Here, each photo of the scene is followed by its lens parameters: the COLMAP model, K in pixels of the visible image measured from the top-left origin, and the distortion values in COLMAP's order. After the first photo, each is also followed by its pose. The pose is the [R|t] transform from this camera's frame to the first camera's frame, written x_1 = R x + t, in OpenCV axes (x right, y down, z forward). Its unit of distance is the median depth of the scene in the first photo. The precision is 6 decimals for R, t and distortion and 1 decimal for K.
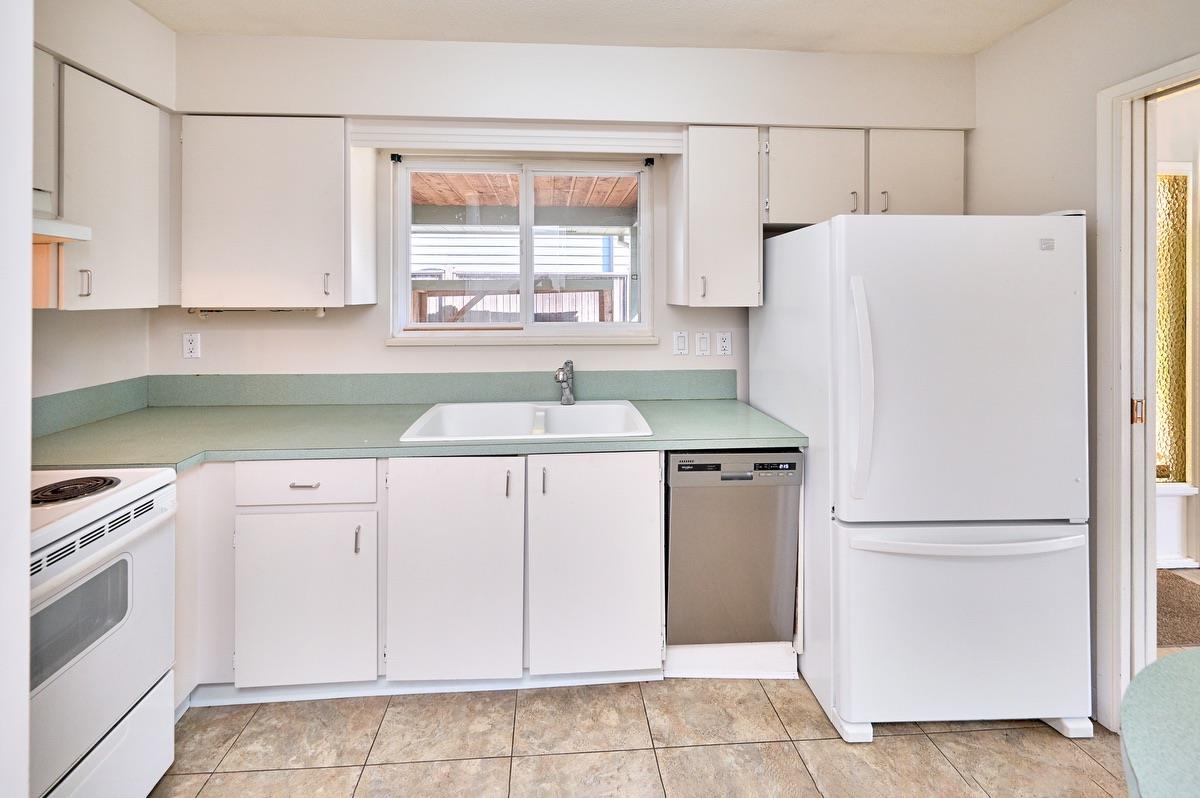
lens RADIAL K [[469.7, 0, 594.6], [0, 469.7, 291.2], [0, 0, 1]] dist [-0.000617, -0.000181]
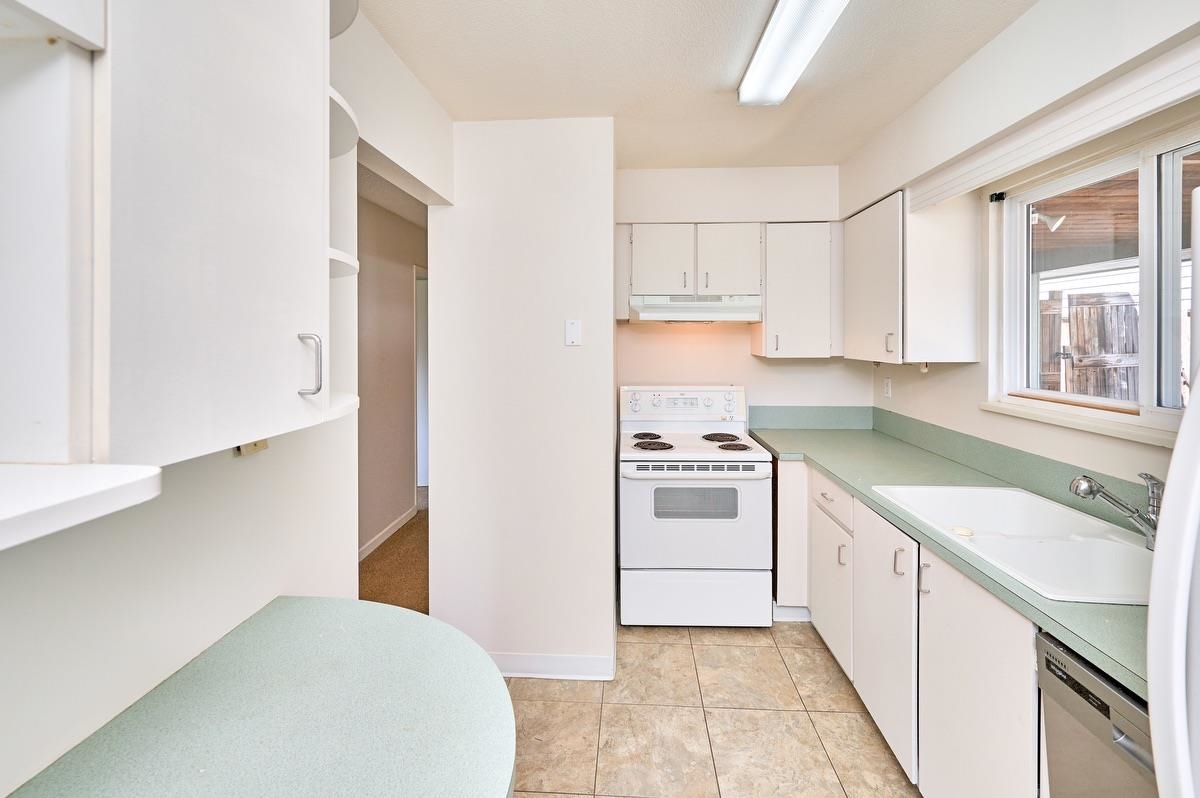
lens RADIAL K [[522.4, 0, 581.3], [0, 522.4, 339.5], [0, 0, 1]] dist [0.000592, 0.000296]
pose [[-0.140228, 0.006015, -0.990101, 0.915878], [0.011188, 0.999927, 0.004490, -0.043939], [0.990056, -0.010448, -0.140285, 0.512077]]
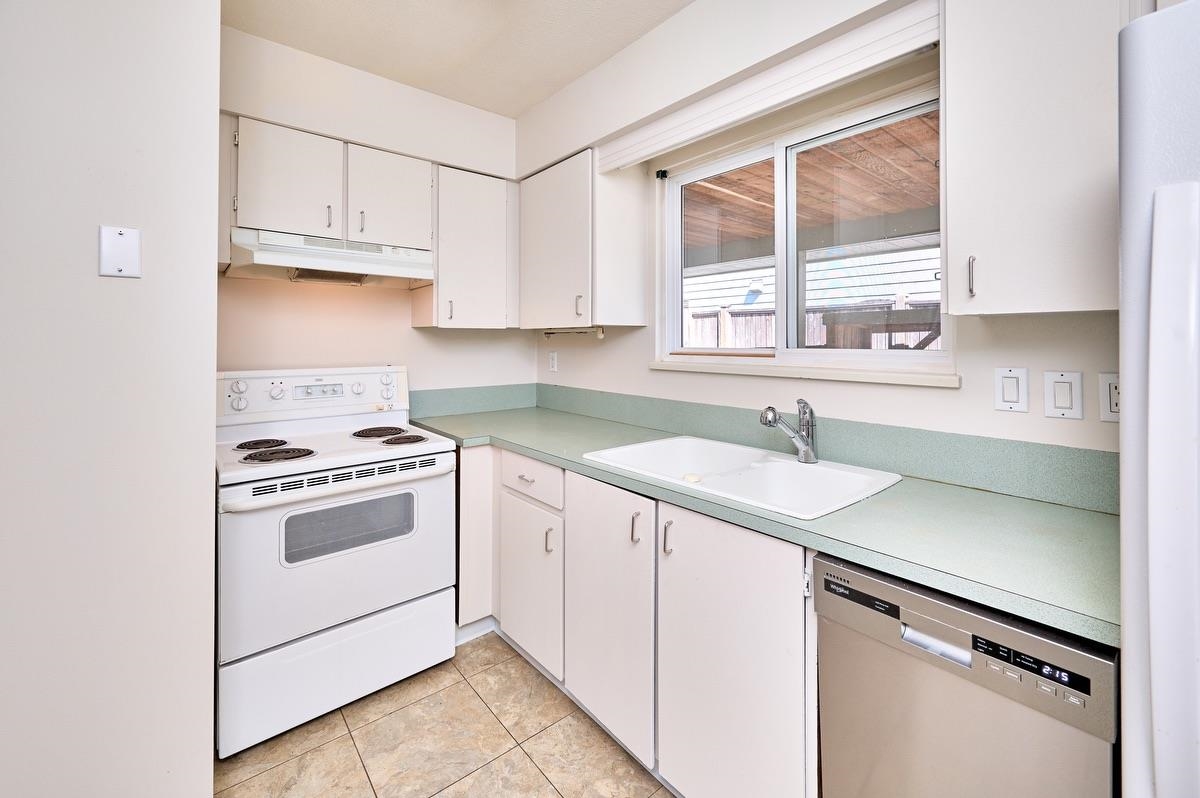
lens RADIAL K [[528.6, 0, 633.8], [0, 528.6, 335.5], [0, 0, 1]] dist [0.000426, 0.000036]
pose [[0.611120, -0.005840, -0.791516, 0.554709], [0.007207, 0.999972, -0.001814, 0.066079], [0.791505, -0.004596, 0.611146, 0.410563]]
